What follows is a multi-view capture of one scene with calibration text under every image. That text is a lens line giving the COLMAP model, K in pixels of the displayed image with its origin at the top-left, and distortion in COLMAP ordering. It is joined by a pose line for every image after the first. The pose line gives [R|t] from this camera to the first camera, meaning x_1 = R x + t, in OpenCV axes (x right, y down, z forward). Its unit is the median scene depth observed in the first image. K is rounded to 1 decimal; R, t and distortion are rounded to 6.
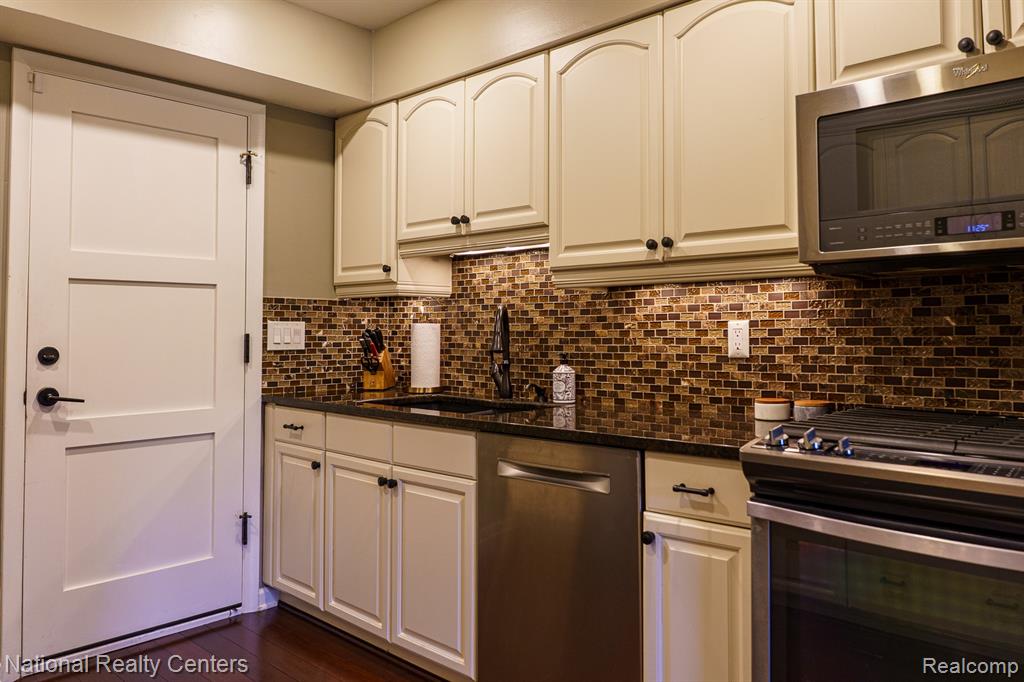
lens RADIAL K [[777.5, 0, 509.0], [0, 777.5, 312.0], [0, 0, 1]] dist [-0.007844, -0.005804]
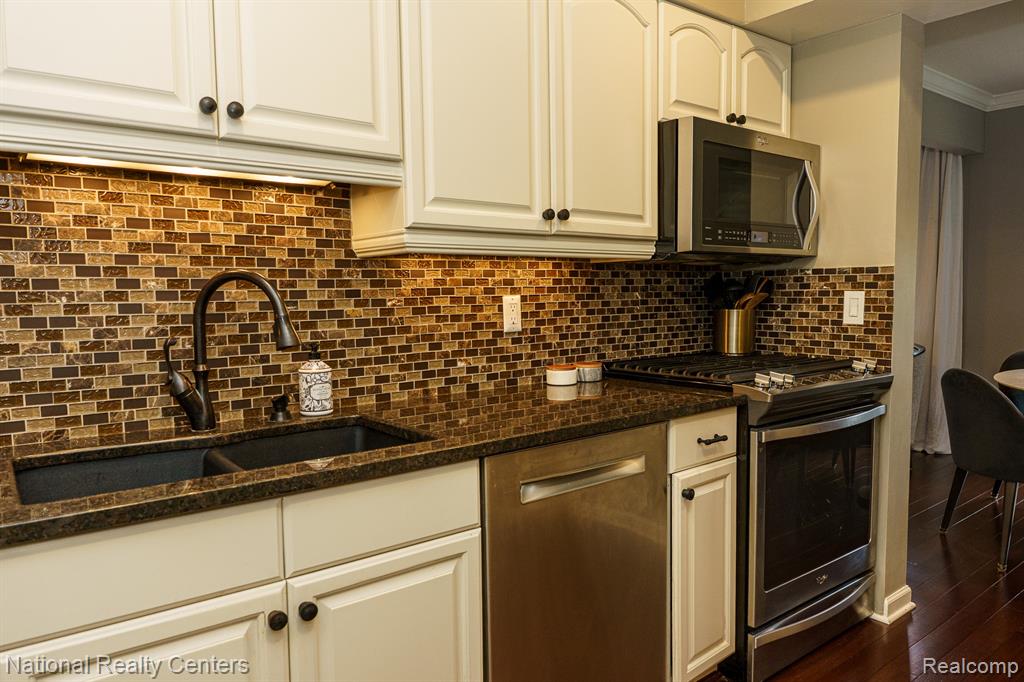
lens RADIAL K [[719.9, 0, 545.2], [0, 719.9, 354.4], [0, 0, 1]] dist [-0.005187, -0.001021]
pose [[0.094096, -0.085392, 0.991894, -0.608331], [-0.013000, 0.996124, 0.086990, 0.004669], [-0.995478, -0.021080, 0.092621, 0.813982]]
